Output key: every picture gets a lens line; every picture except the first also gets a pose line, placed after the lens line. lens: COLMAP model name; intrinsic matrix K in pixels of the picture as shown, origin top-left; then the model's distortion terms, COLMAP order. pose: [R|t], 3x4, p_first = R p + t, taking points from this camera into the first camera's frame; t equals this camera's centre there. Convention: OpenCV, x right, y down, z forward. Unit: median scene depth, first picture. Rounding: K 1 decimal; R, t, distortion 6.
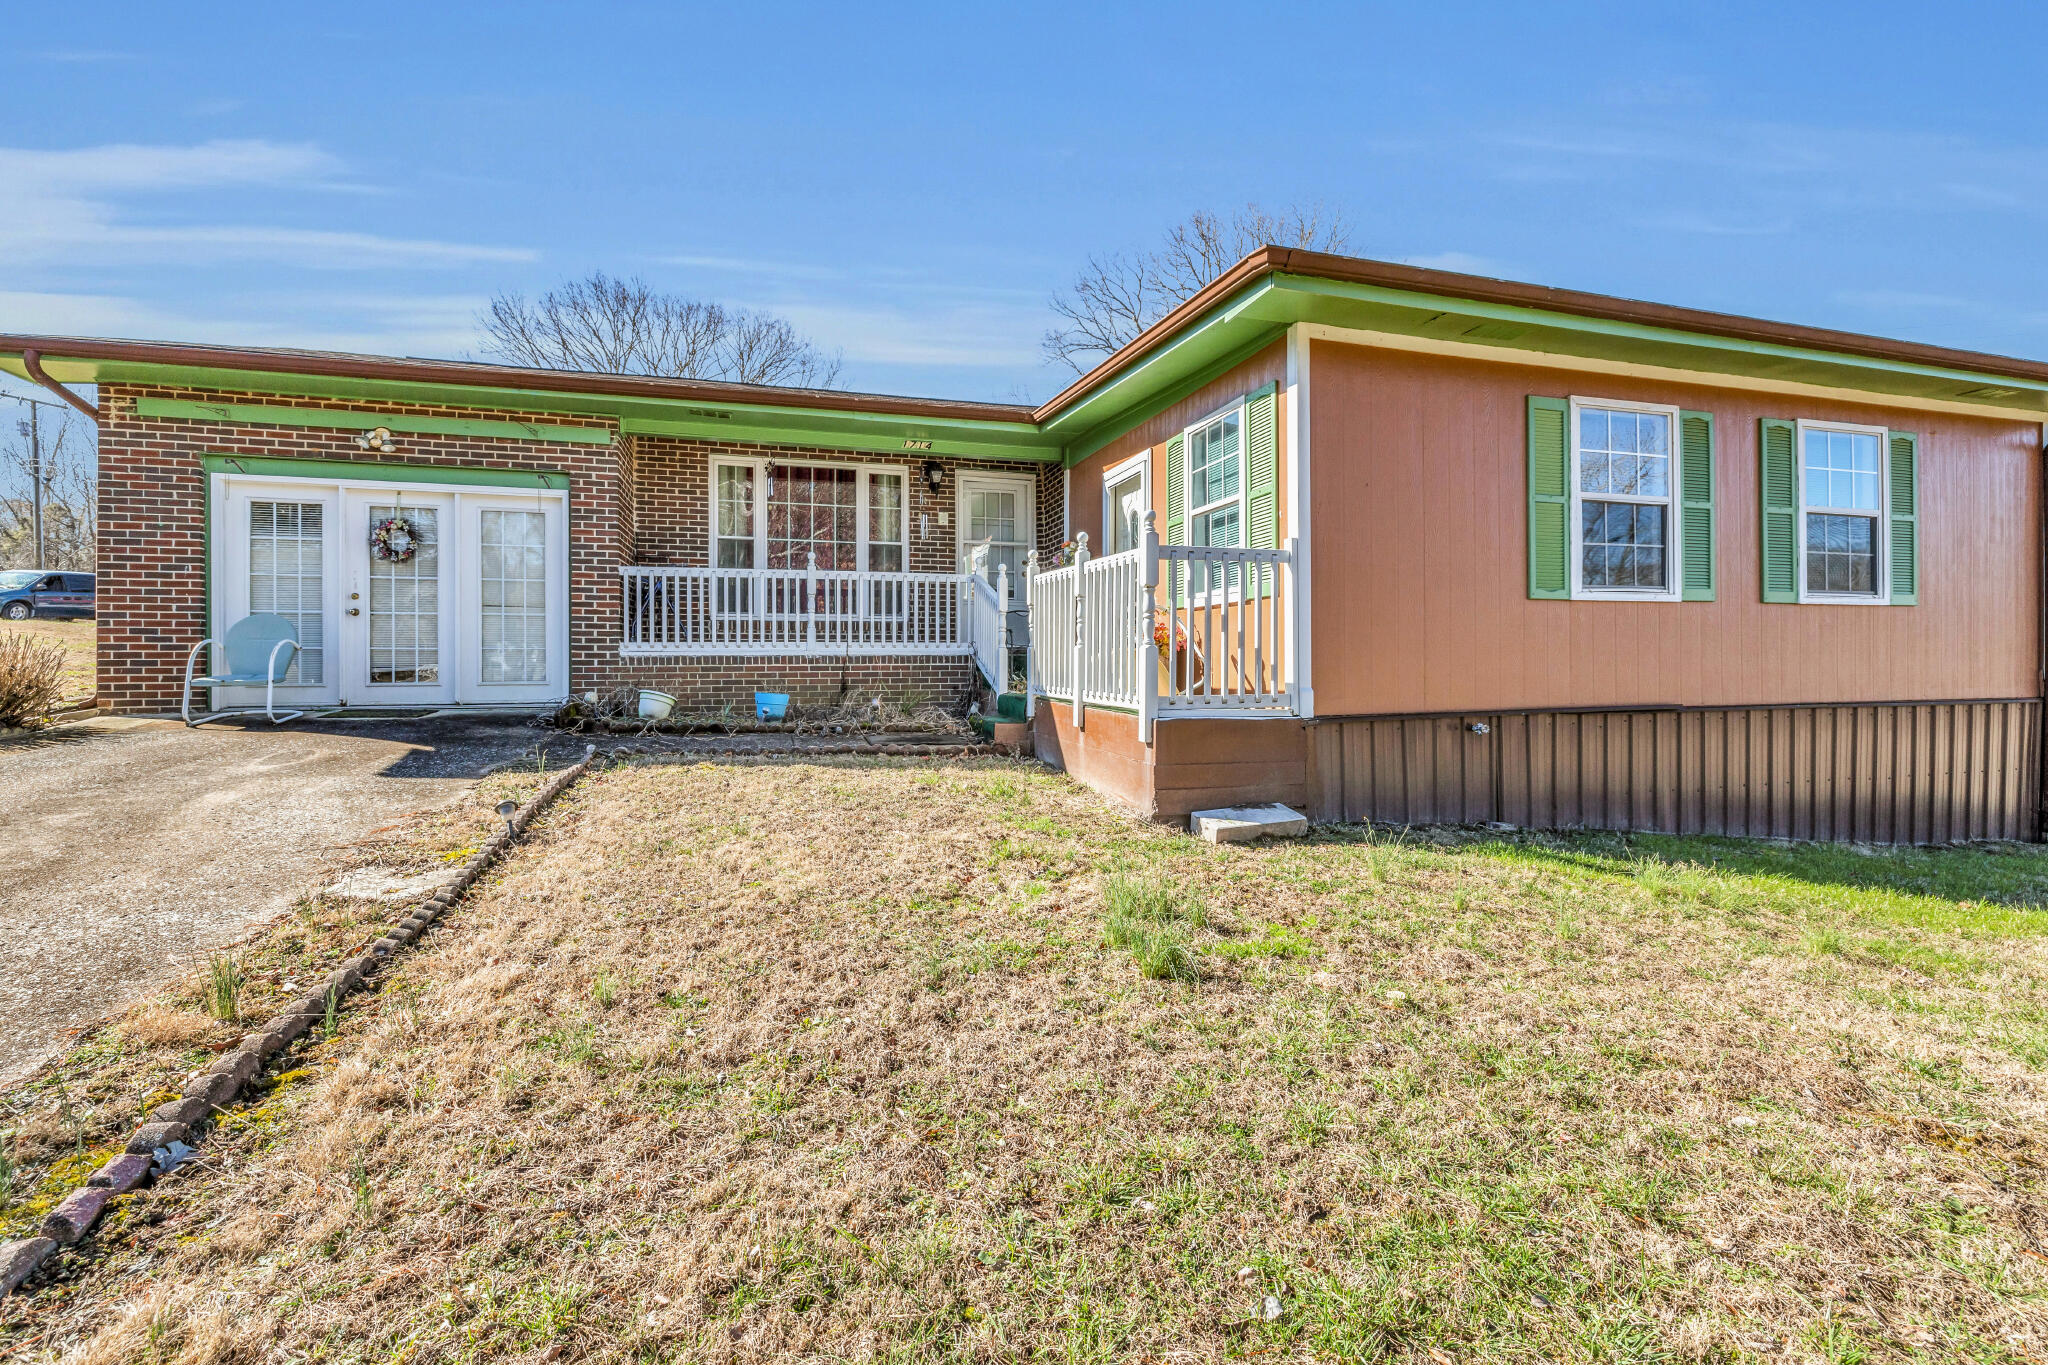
lens RADIAL K [[890.3, 0, 1032.4], [0, 890.3, 677.5], [0, 0, 1]] dist [-0.000470, 0.000329]
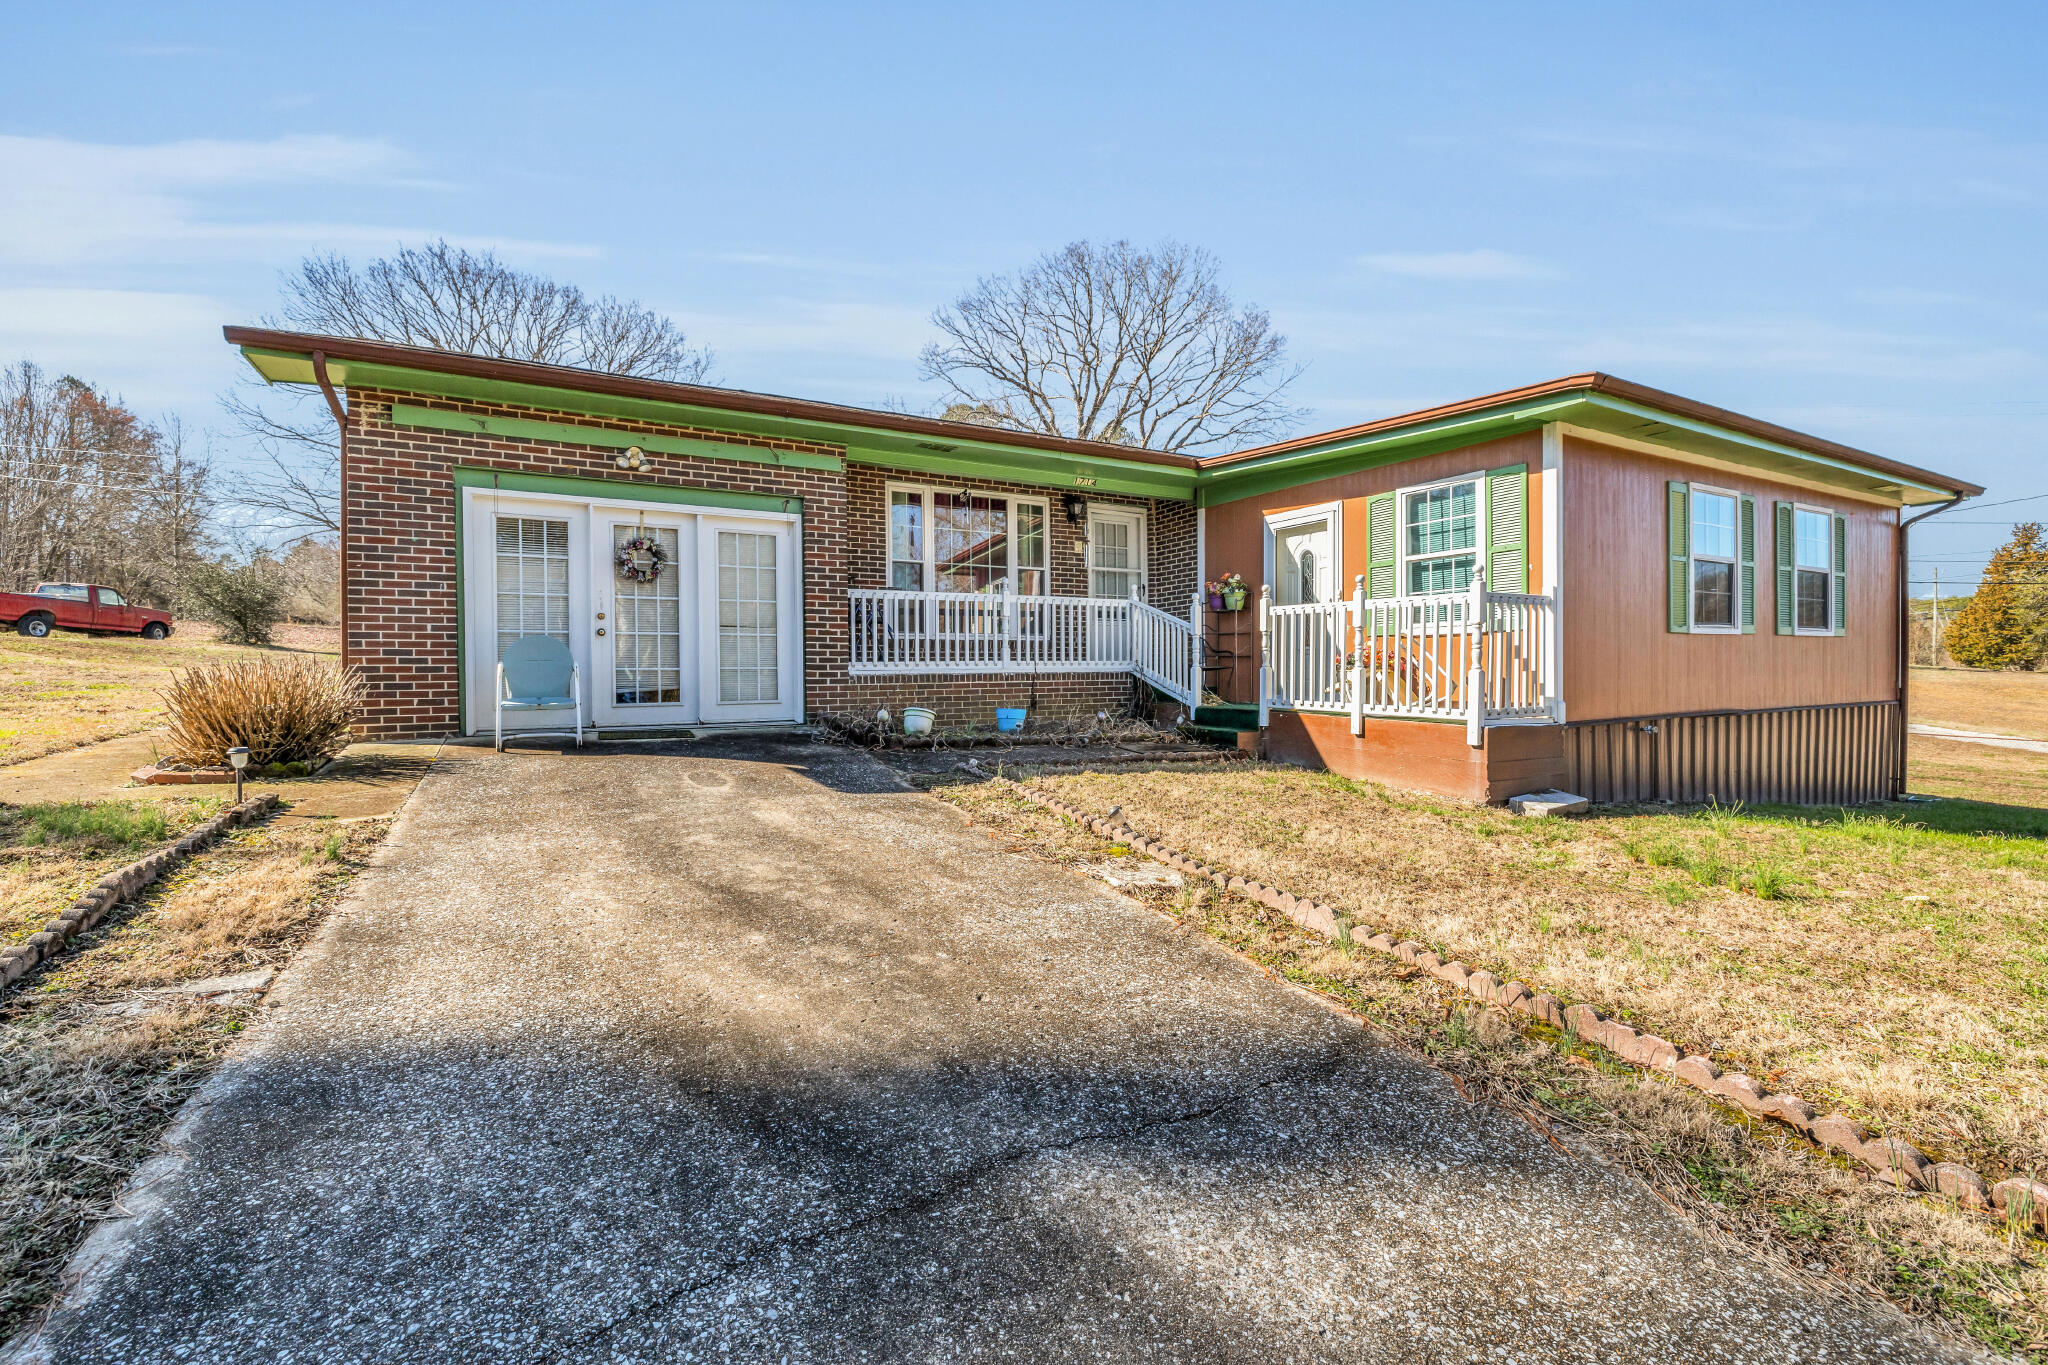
lens RADIAL K [[868.2, 0, 1075.4], [0, 868.2, 691.2], [0, 0, 1]] dist [-0.000054, 0.000080]
pose [[0.973797, -0.008502, 0.227259, -0.485092], [0.006971, 0.999947, 0.007541, -0.012299], [-0.227311, -0.005759, 0.973805, -0.057493]]
